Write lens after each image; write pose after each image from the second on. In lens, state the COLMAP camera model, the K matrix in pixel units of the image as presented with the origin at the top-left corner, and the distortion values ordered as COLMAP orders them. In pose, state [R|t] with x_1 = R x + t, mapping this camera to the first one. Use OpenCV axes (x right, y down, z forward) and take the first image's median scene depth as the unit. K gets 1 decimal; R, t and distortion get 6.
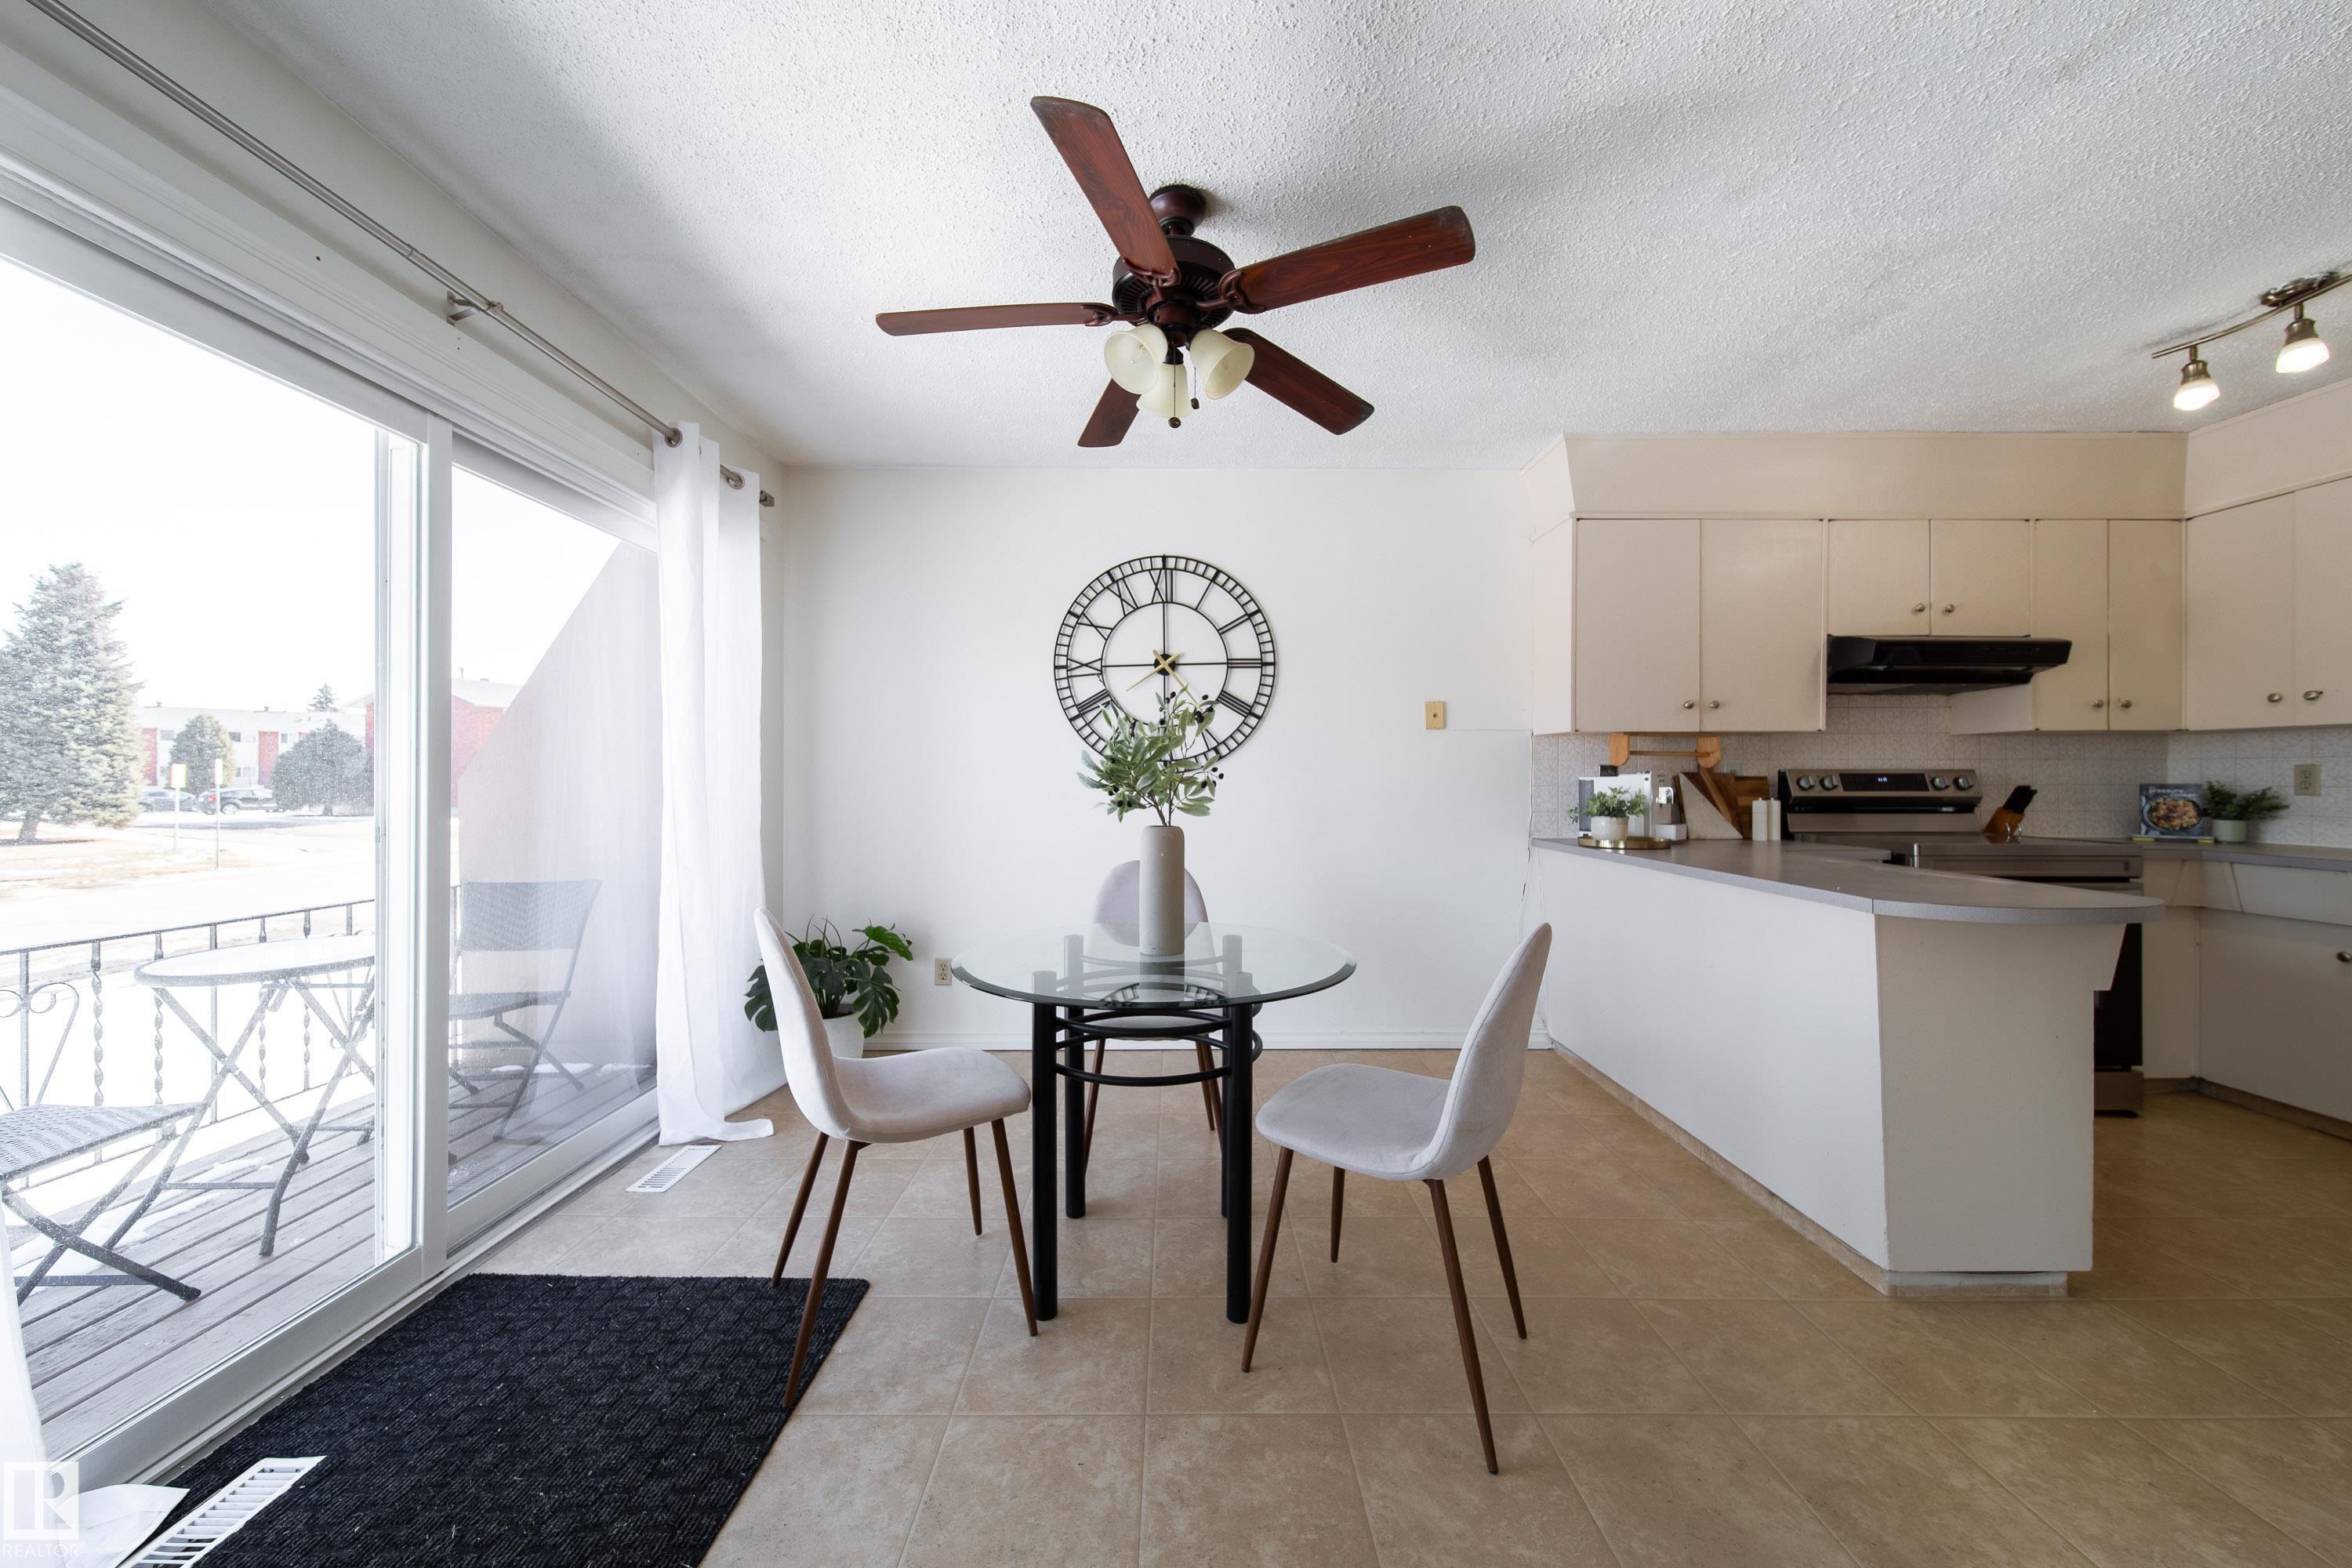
lens RADIAL K [[840.5, 0, 1181.5], [0, 840.5, 775.6], [0, 0, 1]] dist [0.004282, -0.002077]
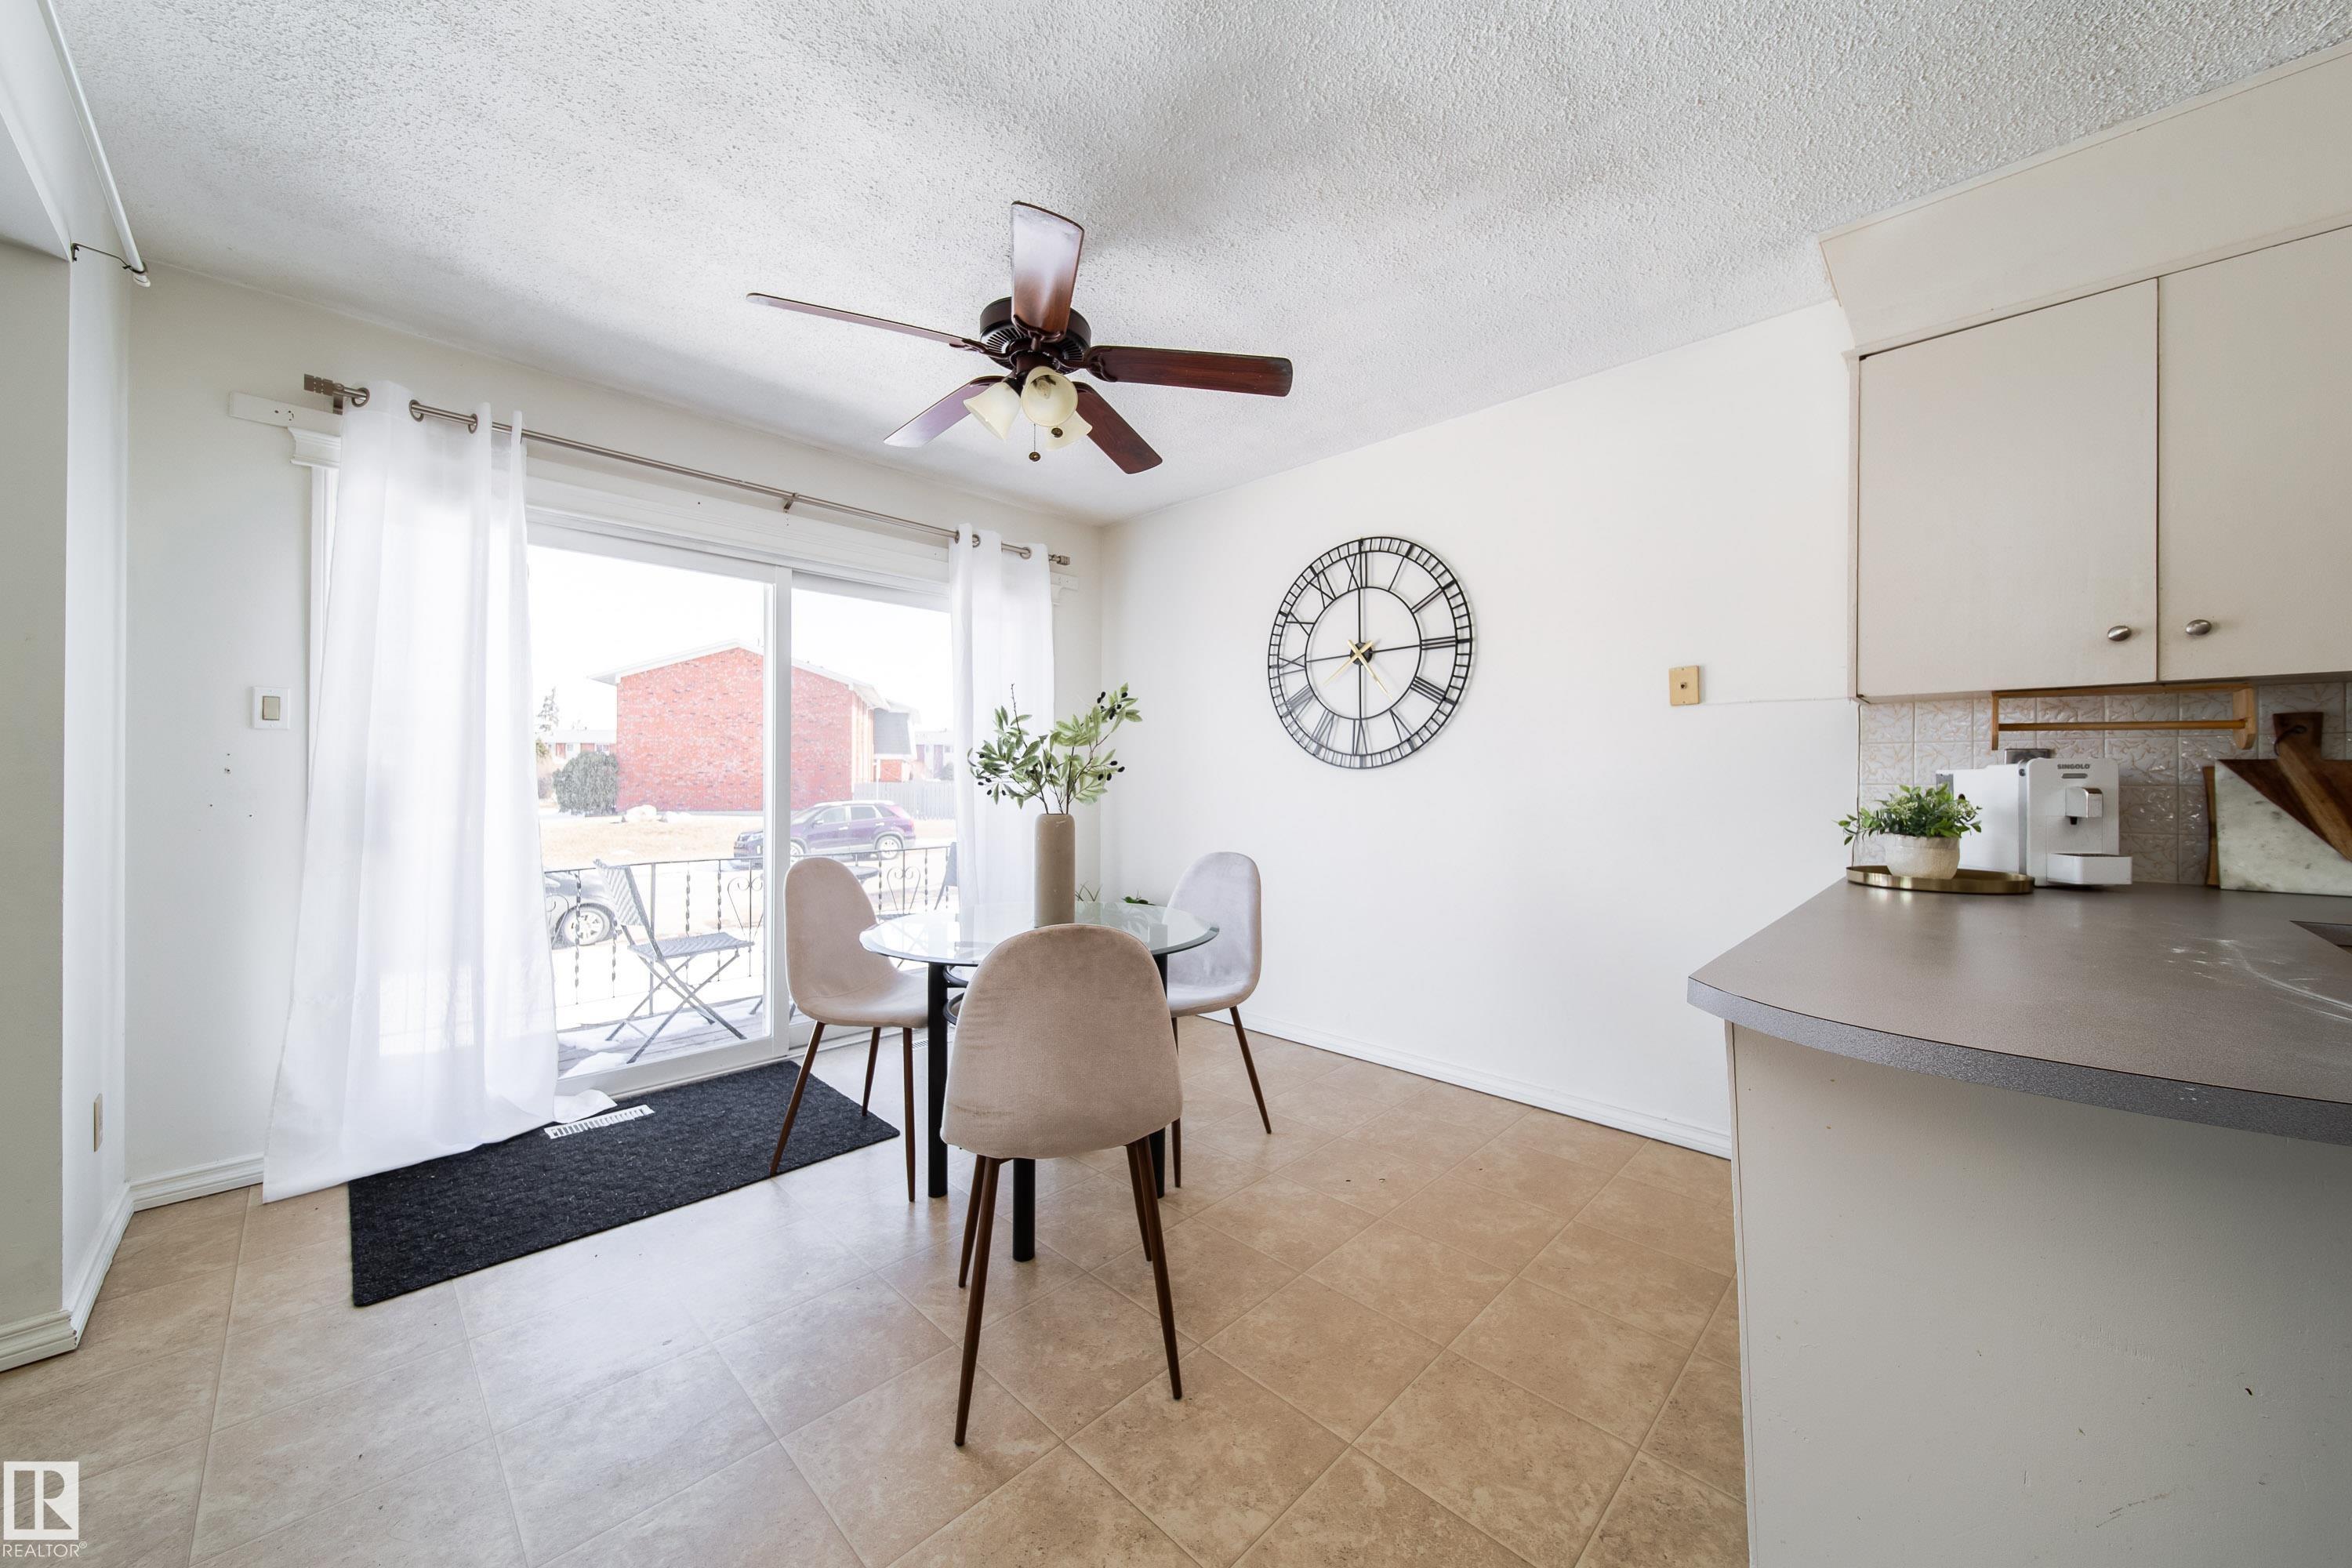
lens RADIAL K [[840.5, 0, 1183.8], [0, 840.5, 776.4], [0, 0, 1]] dist [0.004282, -0.002077]
pose [[0.713806, 0.000148, -0.700343, 0.519041], [0.001386, 0.999998, 0.001625, 0.004960], [0.700342, -0.002131, 0.713804, 0.186262]]
